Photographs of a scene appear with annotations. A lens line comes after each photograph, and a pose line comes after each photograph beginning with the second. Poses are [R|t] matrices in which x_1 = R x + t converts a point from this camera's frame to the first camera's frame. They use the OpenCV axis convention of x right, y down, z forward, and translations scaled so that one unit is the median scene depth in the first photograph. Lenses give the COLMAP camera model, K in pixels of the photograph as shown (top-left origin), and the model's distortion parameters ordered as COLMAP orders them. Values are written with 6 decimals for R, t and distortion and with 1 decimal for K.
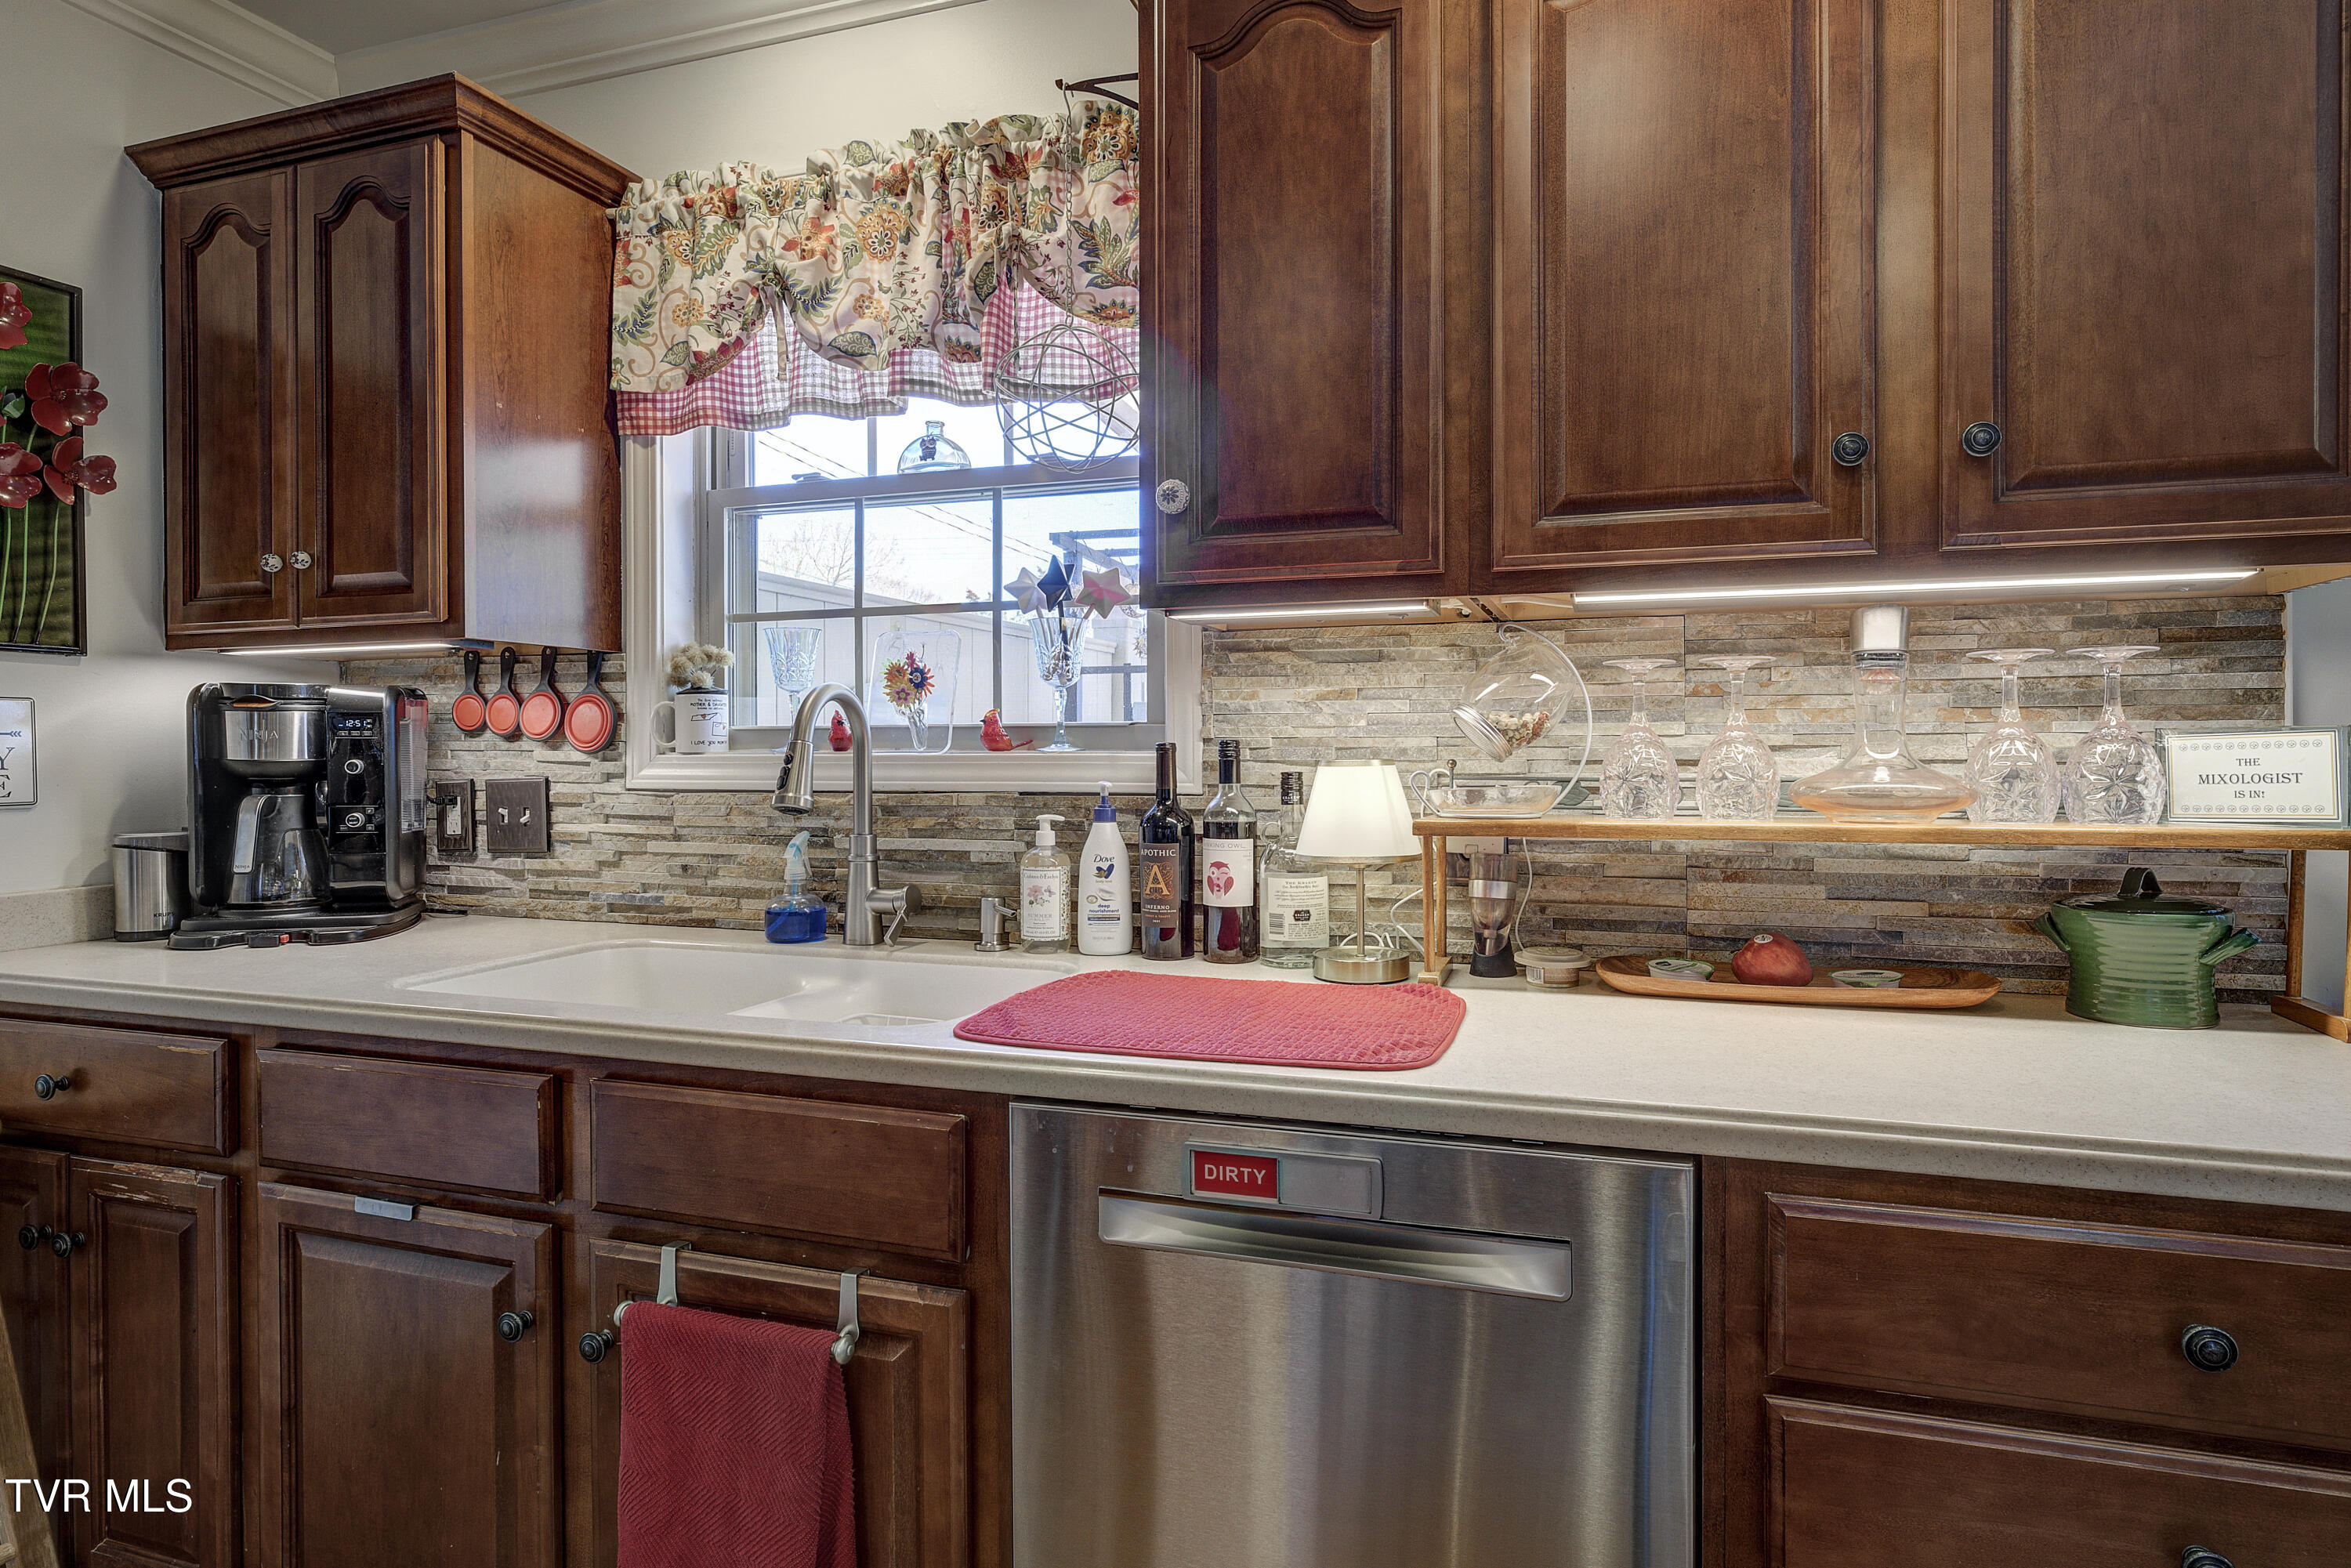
lens RADIAL K [[1219.3, 0, 1146.1], [0, 1219.3, 759.9], [0, 0, 1]] dist [-0.008063, 0.001715]
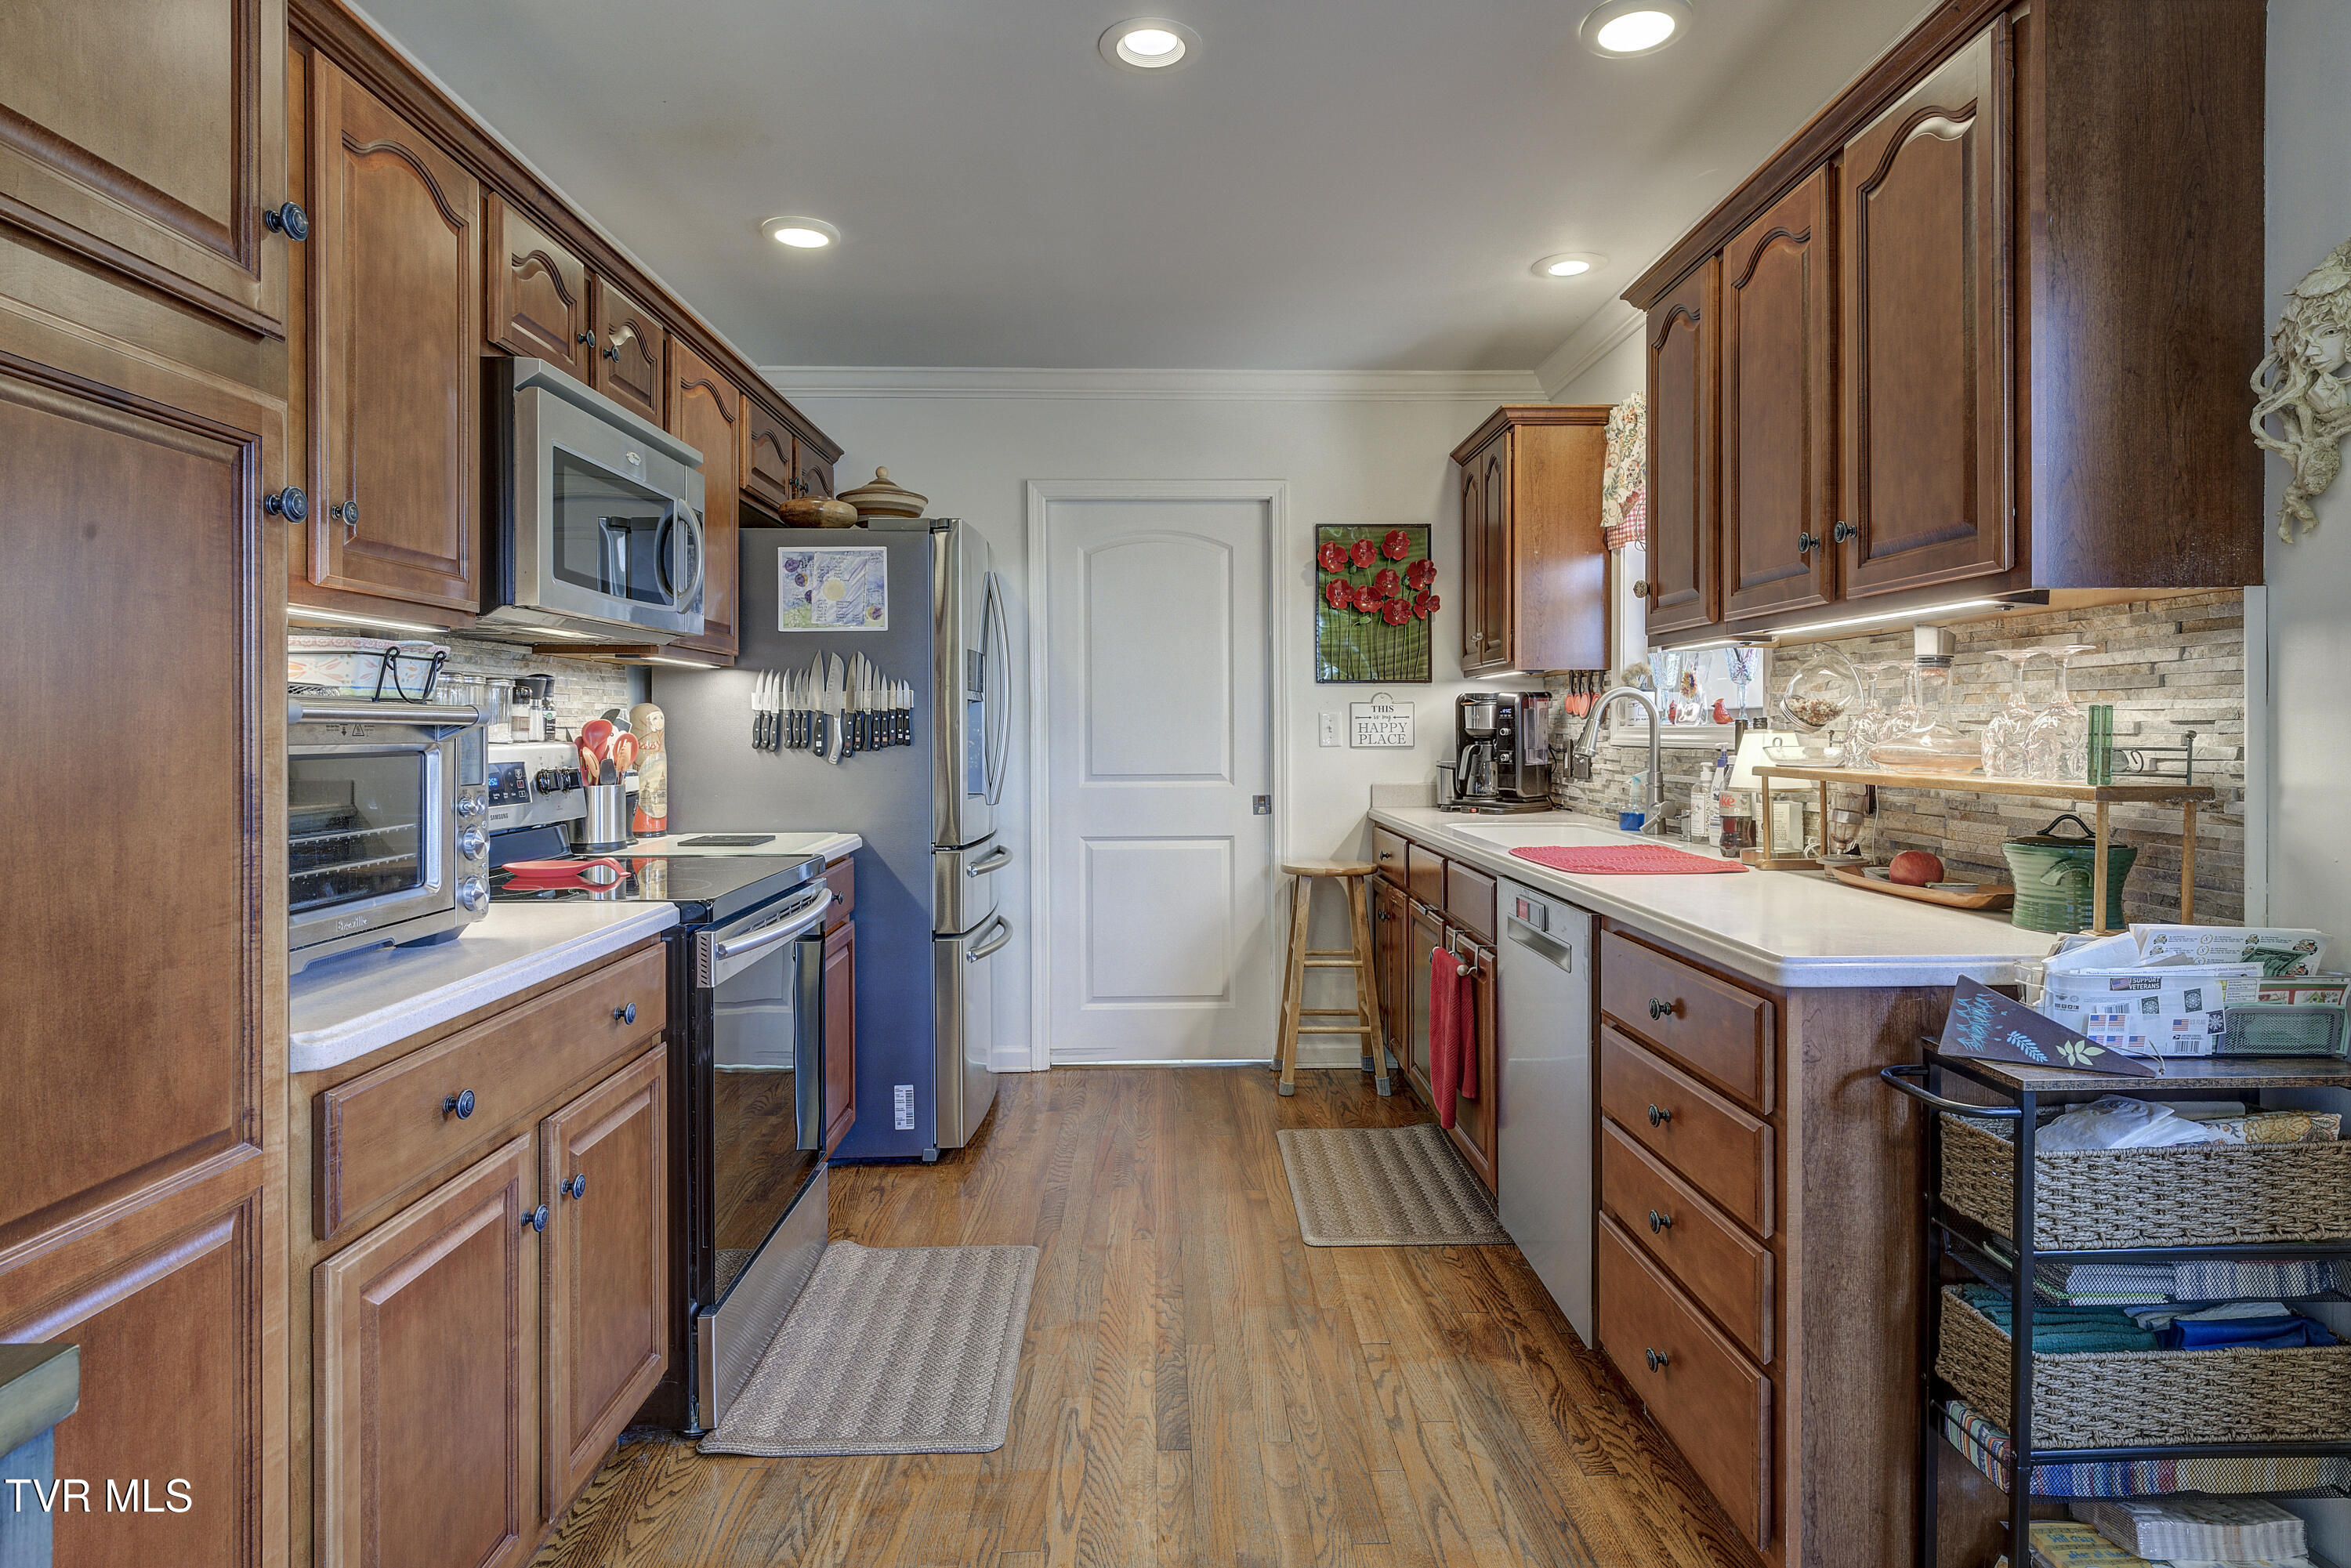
lens RADIAL K [[1283.8, 0, 1193.9], [0, 1283.8, 724.4], [0, 0, 1]] dist [-0.013431, -0.001256]
pose [[0.335243, 0.000180, -0.942132, 1.183479], [-0.005750, 0.999982, -0.001855, -0.000048], [0.942114, 0.006039, 0.335238, -0.223599]]
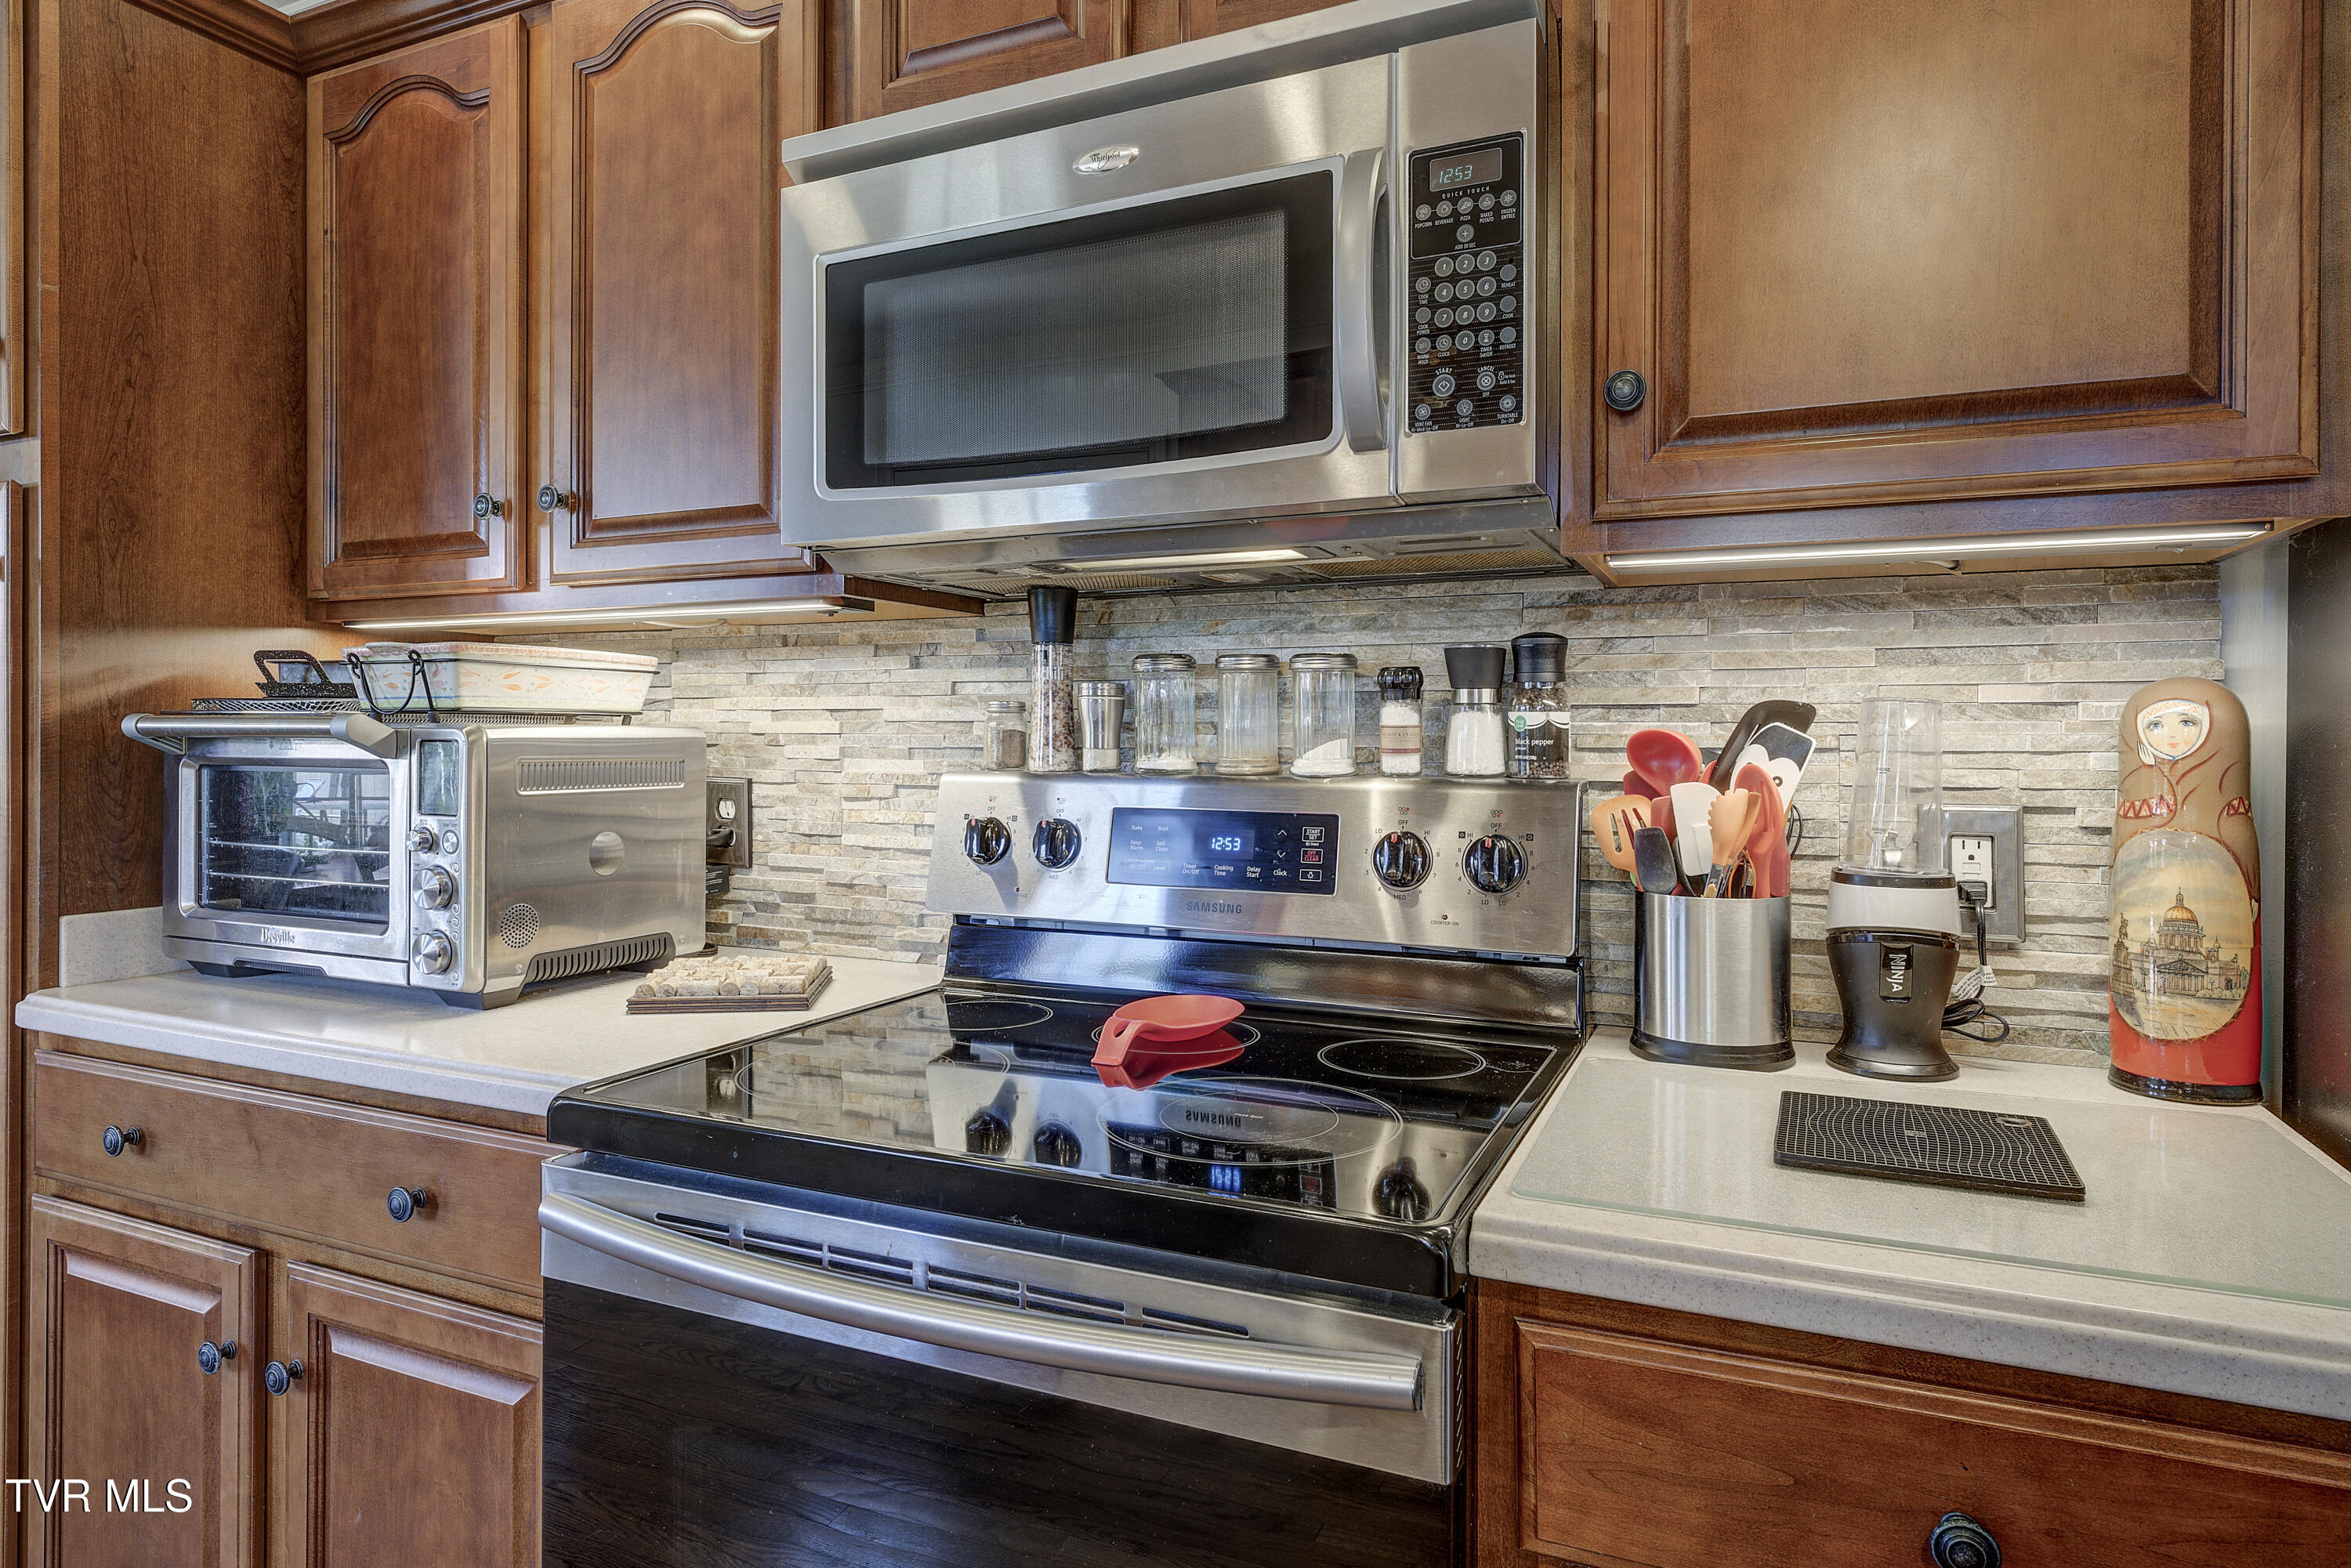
lens RADIAL K [[1327.5, 0, 1211.4], [0, 1327.5, 741.1], [0, 0, 1]] dist [-0.004787, 0.002910]
pose [[-0.993786, -0.002510, 0.111276, -0.310446], [-0.002029, 0.999988, 0.004435, -0.001410], [-0.111286, 0.004182, -0.993780, 0.273198]]
